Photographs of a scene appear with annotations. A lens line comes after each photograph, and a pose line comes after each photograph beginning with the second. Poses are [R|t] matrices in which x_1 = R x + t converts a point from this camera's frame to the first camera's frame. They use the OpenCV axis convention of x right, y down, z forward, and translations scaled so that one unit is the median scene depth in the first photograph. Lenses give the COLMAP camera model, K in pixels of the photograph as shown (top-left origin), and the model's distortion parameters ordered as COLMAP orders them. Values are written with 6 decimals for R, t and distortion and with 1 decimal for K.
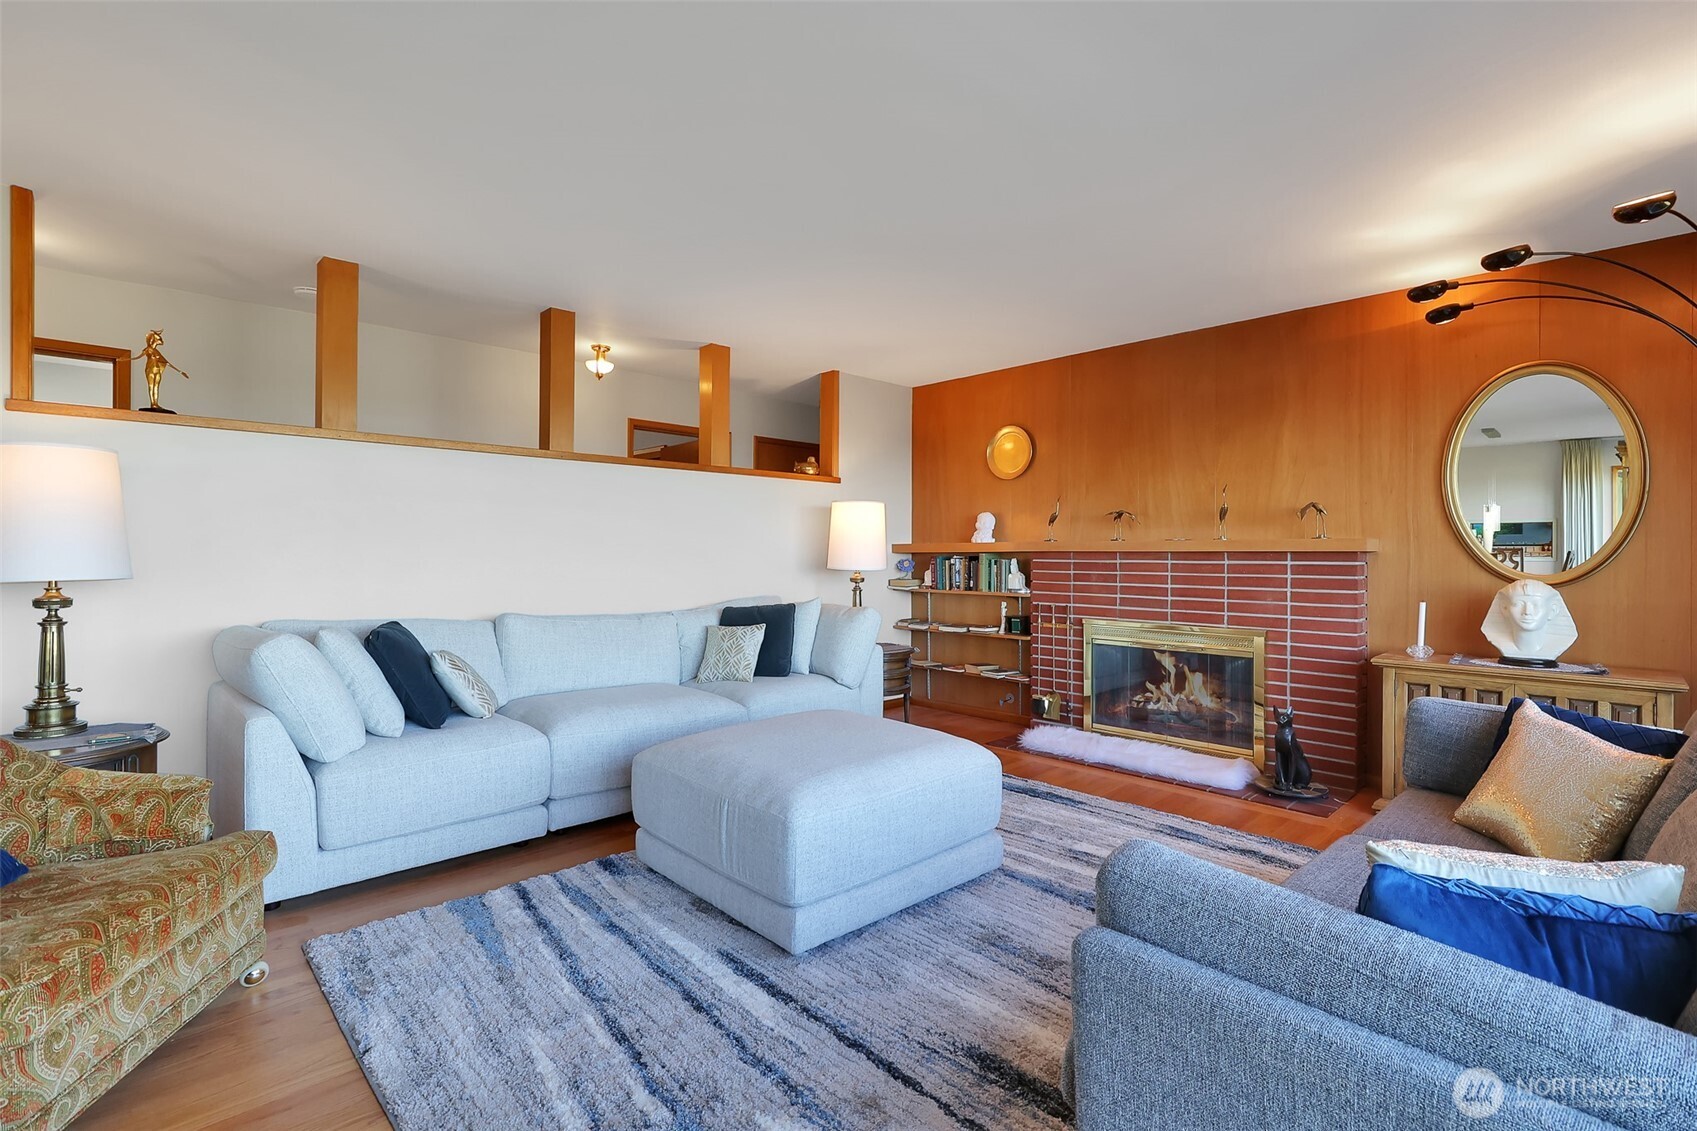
lens RADIAL K [[784.9, 0, 872.1], [0, 784.9, 555.6], [0, 0, 1]] dist [0.001718, -0.000212]
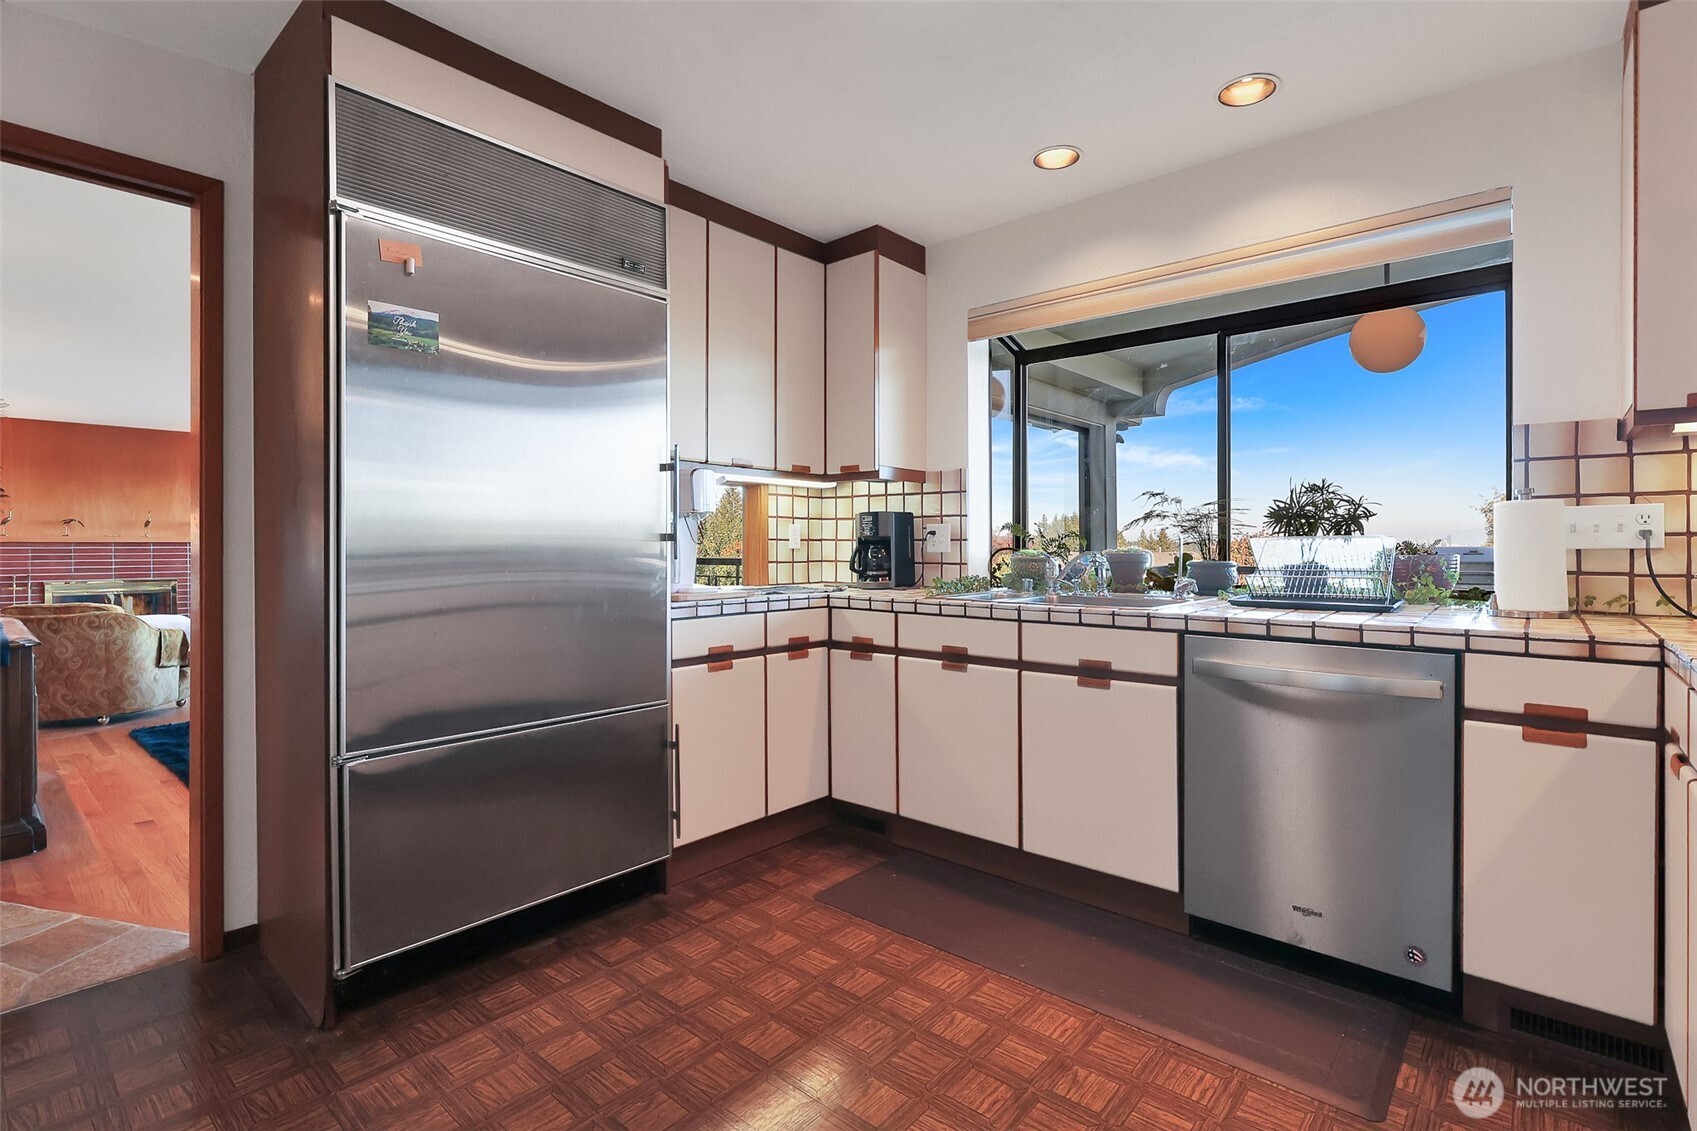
lens RADIAL K [[799.0, 0, 853.0], [0, 799.0, 559.1], [0, 0, 1]] dist [0.002796, 0.000200]
pose [[-0.080225, -0.018436, 0.996606, -1.702890], [0.002766, 0.999821, 0.018718, 0.003954], [-0.996773, 0.004258, -0.080160, -0.634609]]
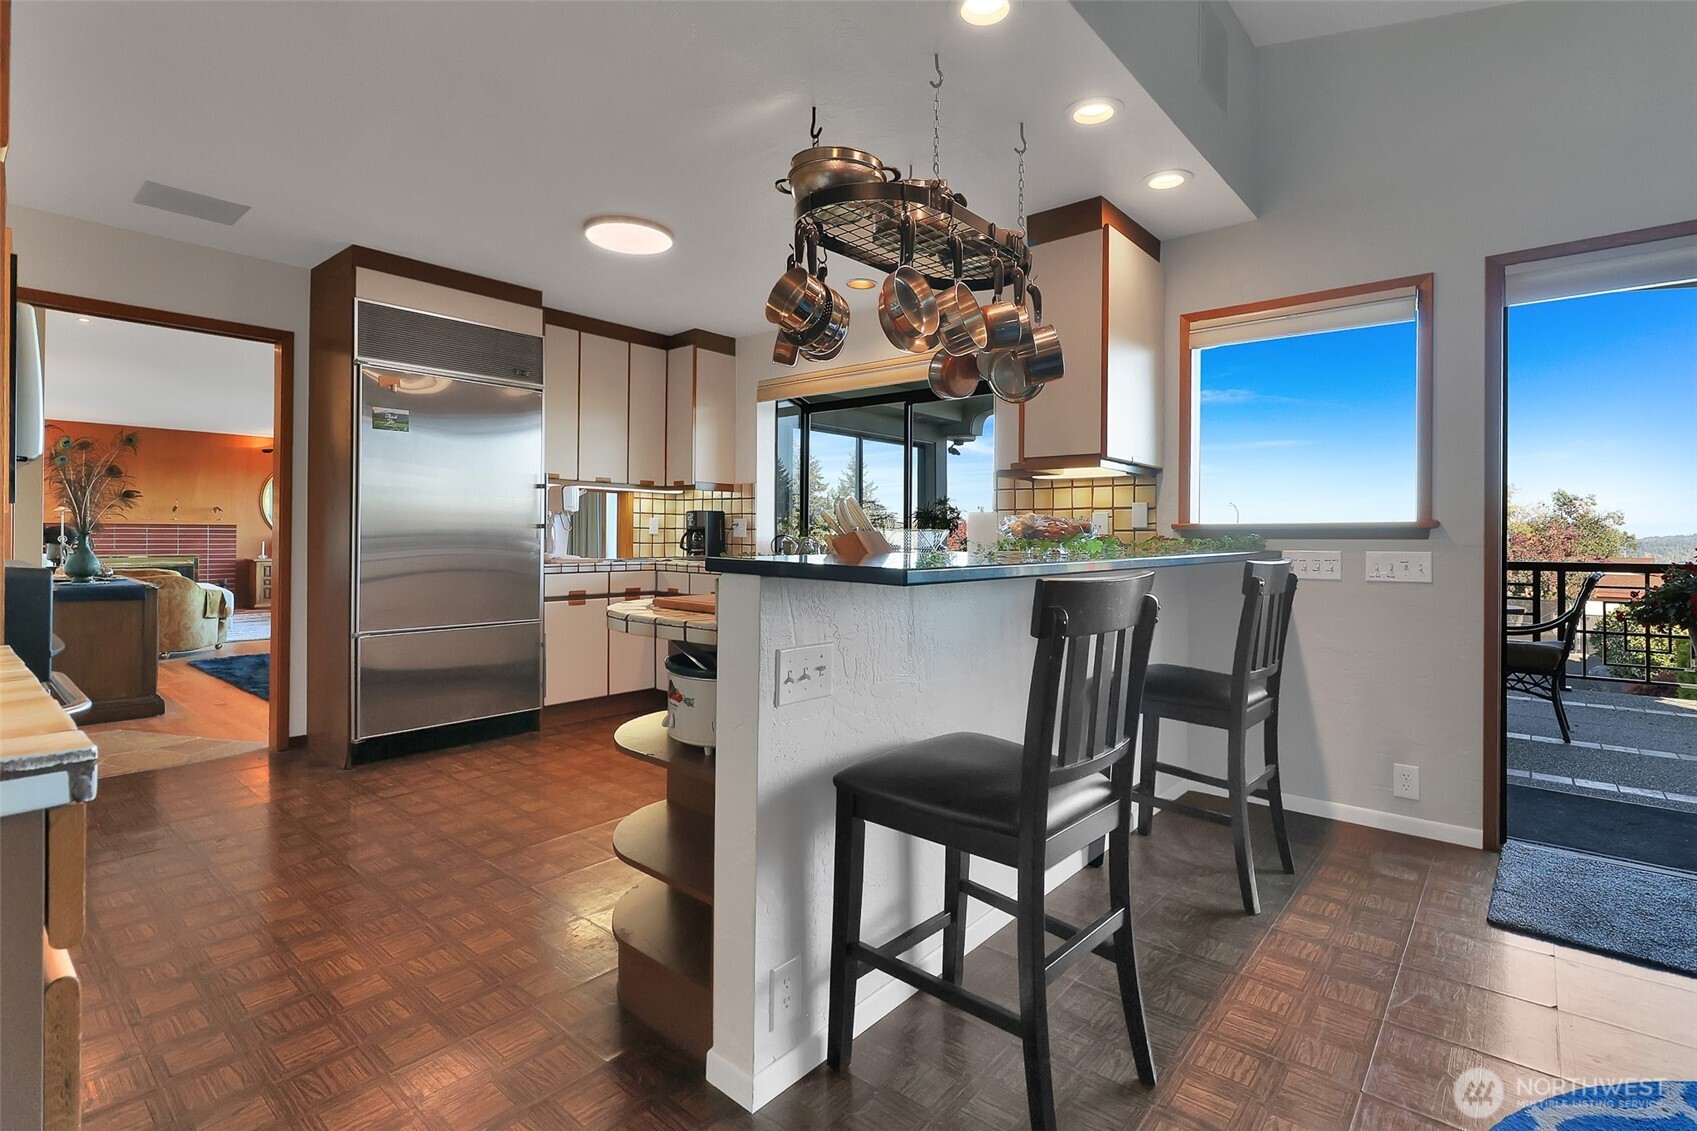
lens RADIAL K [[794.9, 0, 855.7], [0, 794.9, 543.3], [0, 0, 1]] dist [0.000775, -0.000074]
pose [[-0.096978, -0.014613, 0.995179, -2.131683], [-0.007555, 0.999874, 0.013945, 0.003228], [-0.995258, -0.006166, -0.097076, -0.834330]]
